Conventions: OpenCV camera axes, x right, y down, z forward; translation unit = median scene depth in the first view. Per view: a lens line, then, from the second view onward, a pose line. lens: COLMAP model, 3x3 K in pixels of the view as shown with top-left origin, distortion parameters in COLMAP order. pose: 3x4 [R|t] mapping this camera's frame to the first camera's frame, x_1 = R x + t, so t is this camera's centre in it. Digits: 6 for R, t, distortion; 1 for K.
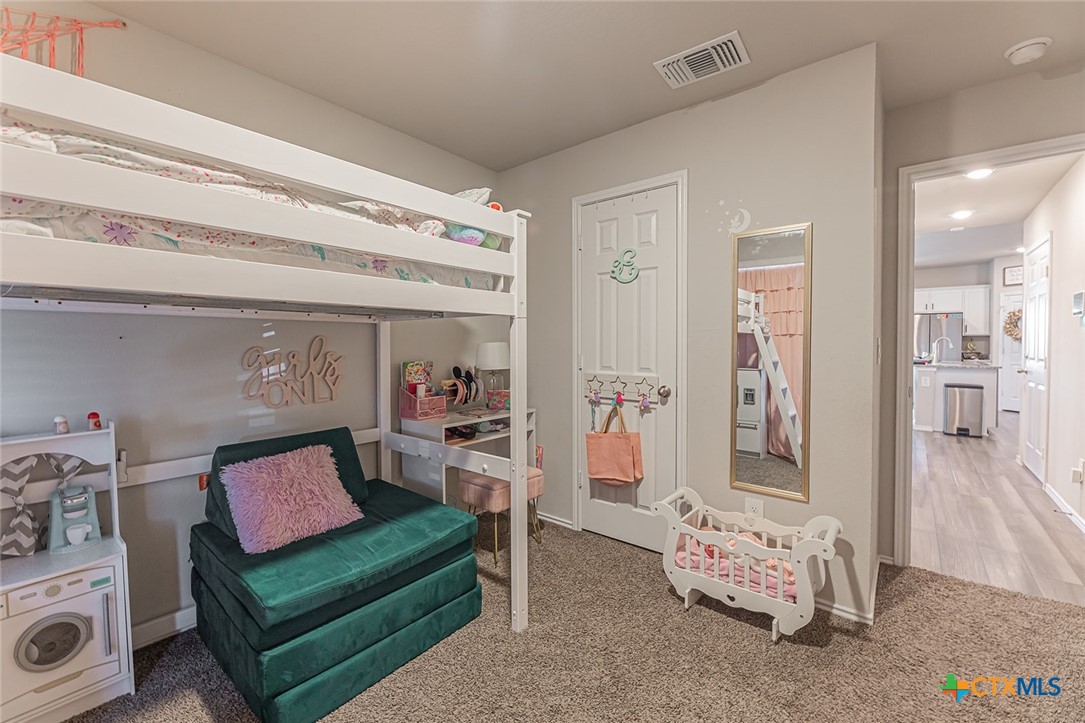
lens RADIAL K [[434.7, 0, 537.7], [0, 434.7, 350.0], [0, 0, 1]] dist [0.003311, -0.004483]
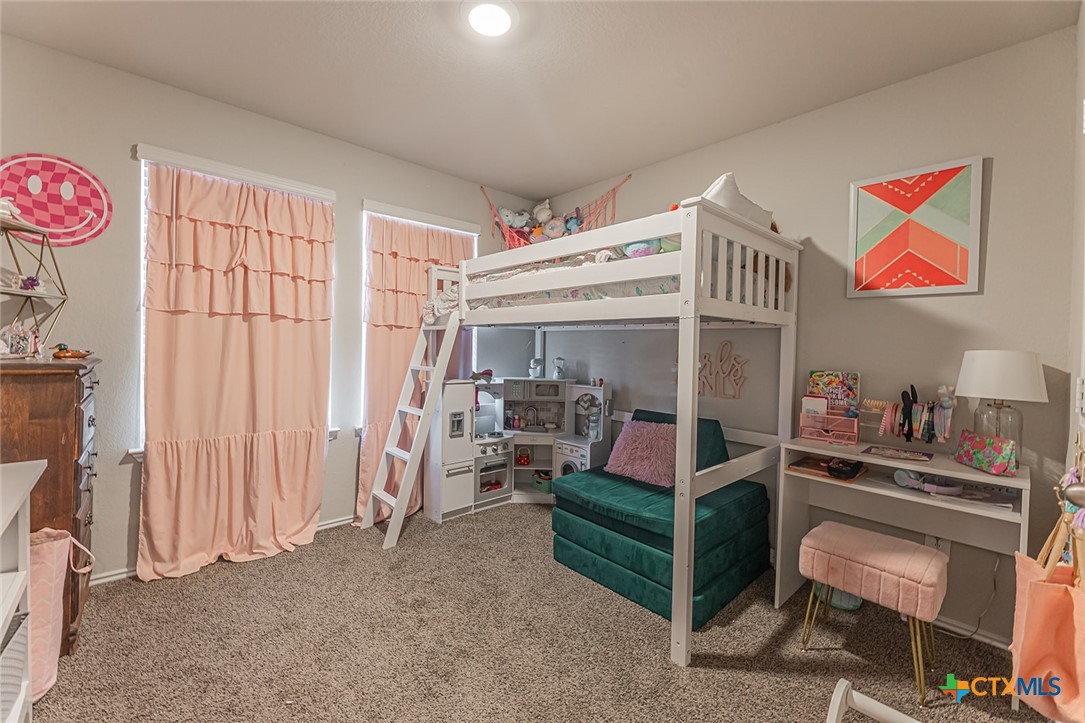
lens RADIAL K [[434.7, 0, 537.7], [0, 434.7, 350.0], [0, 0, 1]] dist [0.003311, -0.004483]
pose [[-0.122612, 0.011623, -0.992387, 1.016989], [-0.035474, 0.999241, 0.016086, -0.012386], [0.991821, 0.037176, -0.122106, 0.909364]]
